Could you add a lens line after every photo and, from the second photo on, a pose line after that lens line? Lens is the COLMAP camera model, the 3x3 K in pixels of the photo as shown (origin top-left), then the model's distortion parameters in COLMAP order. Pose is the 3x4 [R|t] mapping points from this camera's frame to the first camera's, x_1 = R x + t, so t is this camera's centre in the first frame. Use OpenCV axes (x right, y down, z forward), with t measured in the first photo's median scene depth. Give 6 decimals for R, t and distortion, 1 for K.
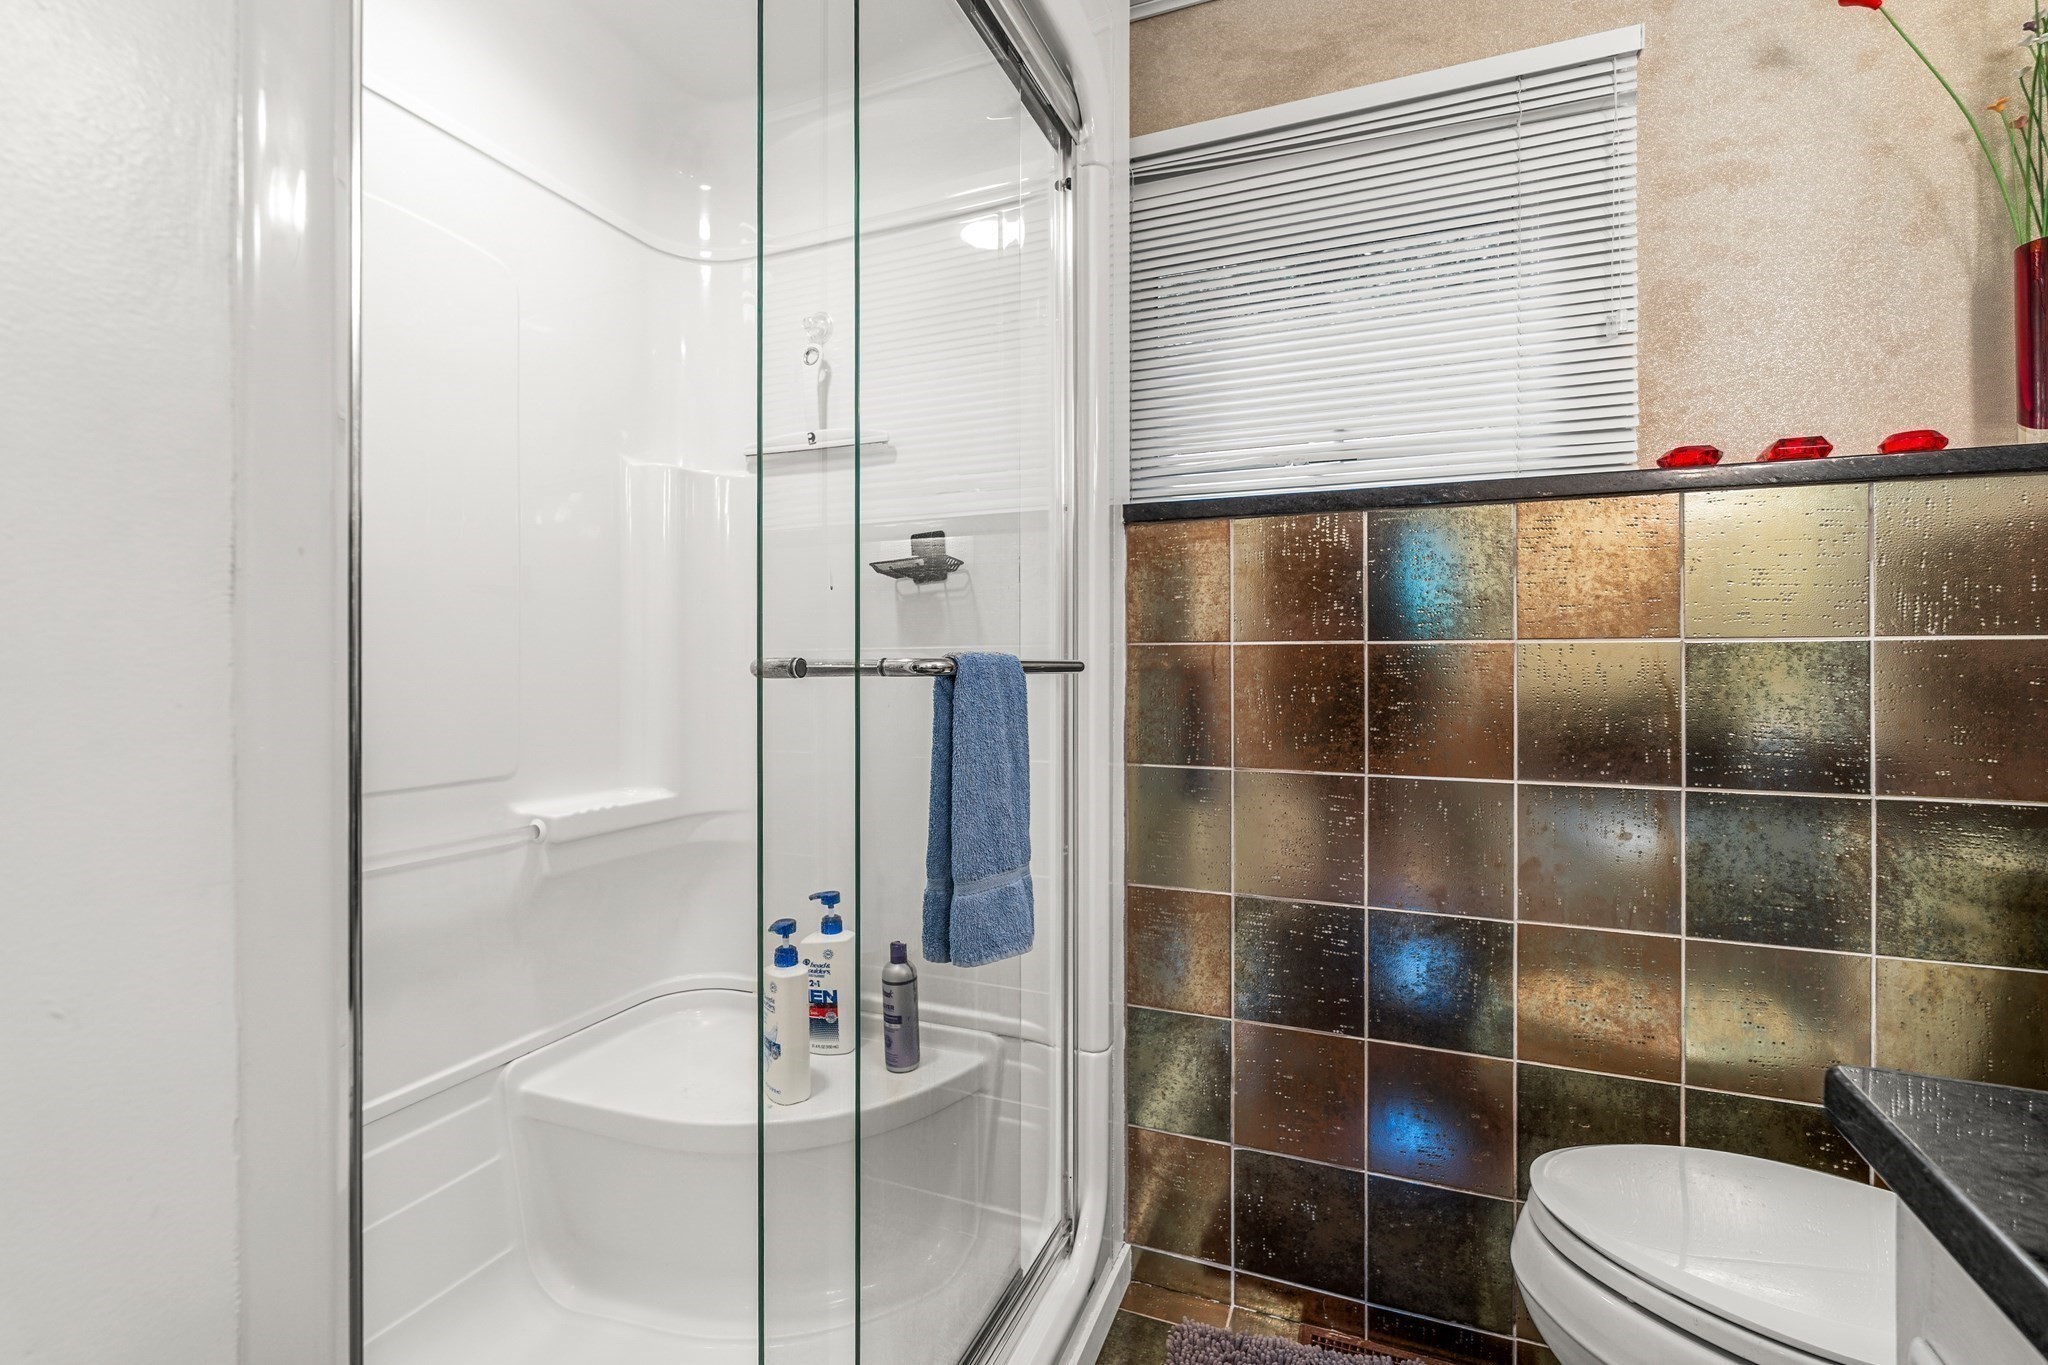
lens RADIAL K [[915.0, 0, 1020.7], [0, 915.0, 673.3], [0, 0, 1]] dist [-0.004899, 0.000735]
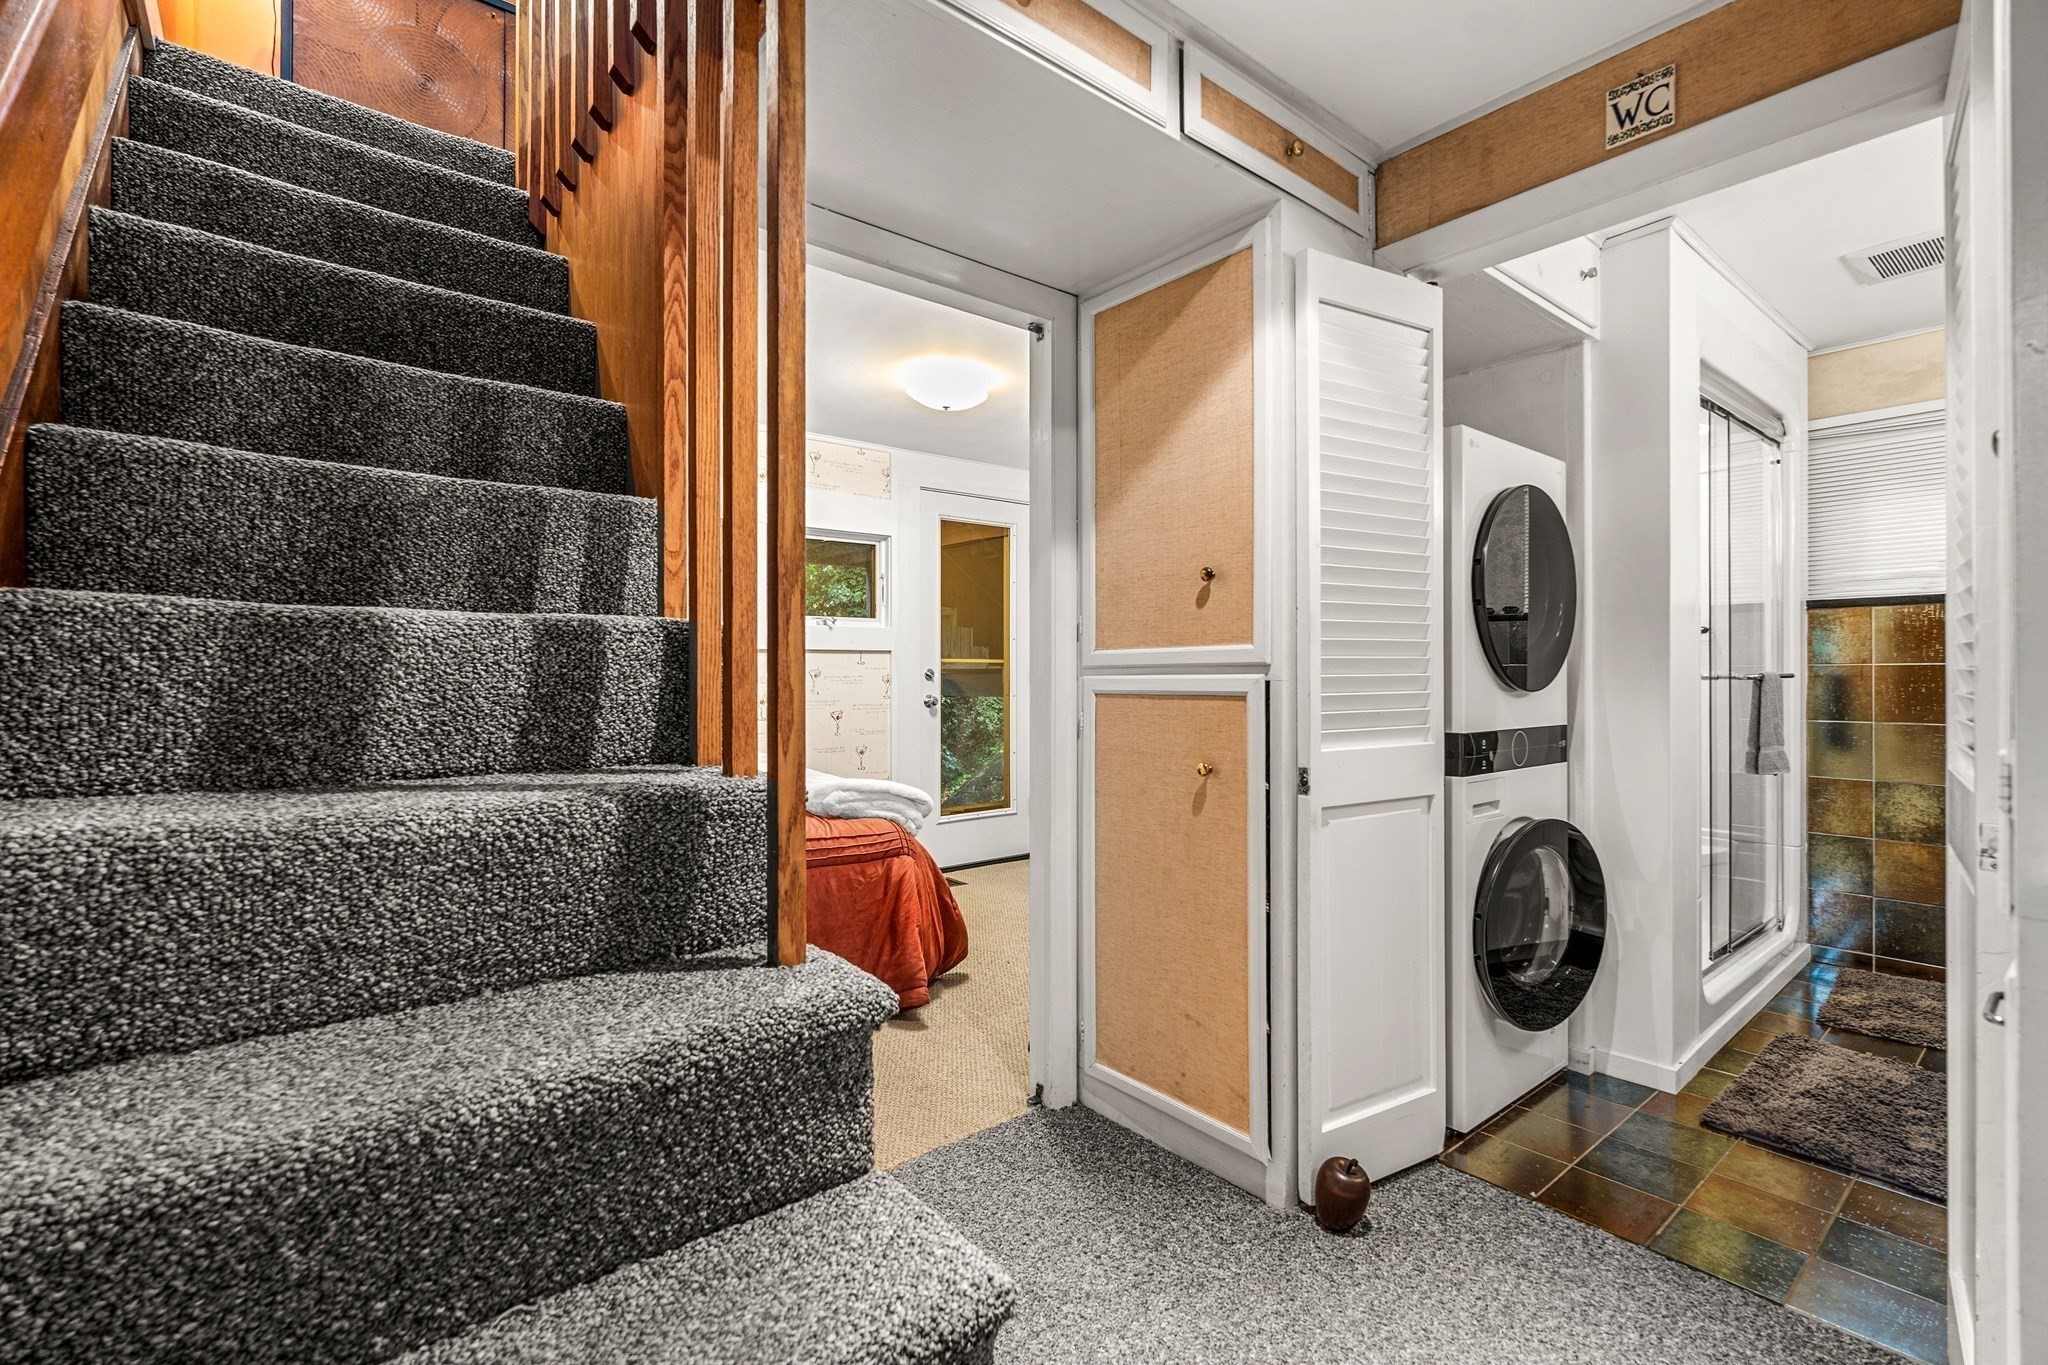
lens RADIAL K [[915.0, 0, 1021.0], [0, 915.0, 672.2], [0, 0, 1]] dist [-0.004899, 0.000735]
pose [[0.884170, 0.000936, -0.467164, -0.589004], [-0.003395, 0.999984, -0.004422, 0.000834], [0.467152, 0.005496, 0.884160, -2.001160]]
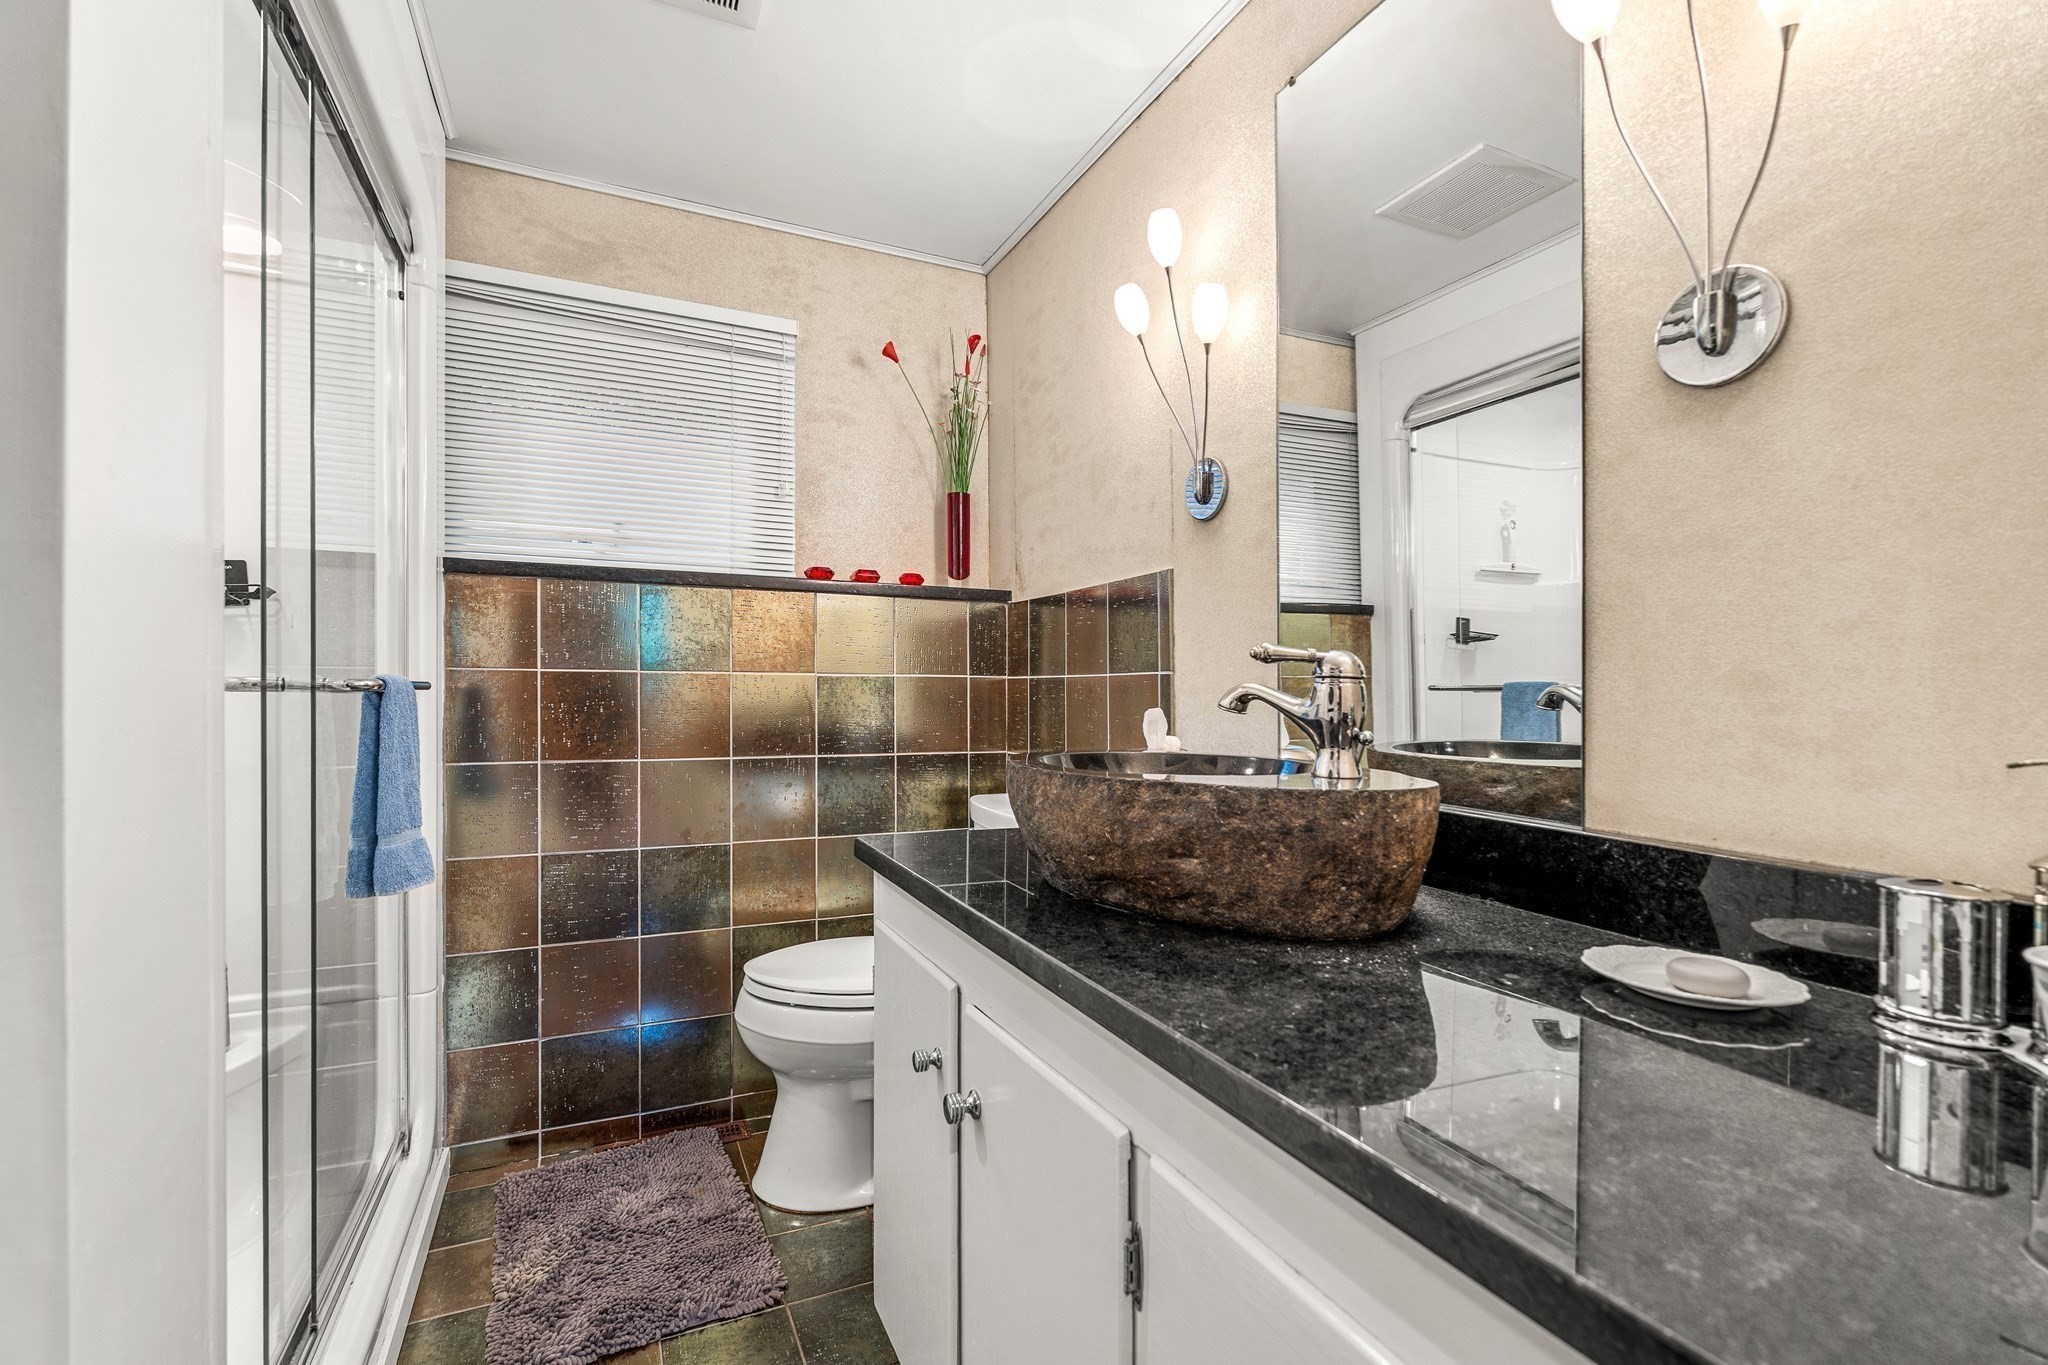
lens RADIAL K [[915.0, 0, 1027.7], [0, 915.0, 693.6], [0, 0, 1]] dist [-0.004899, 0.000735]
pose [[0.664587, 0.002386, 0.747207, -0.327622], [0.000914, 0.999992, -0.004006, 0.009083], [-0.747211, 0.003345, 0.664579, -0.484306]]
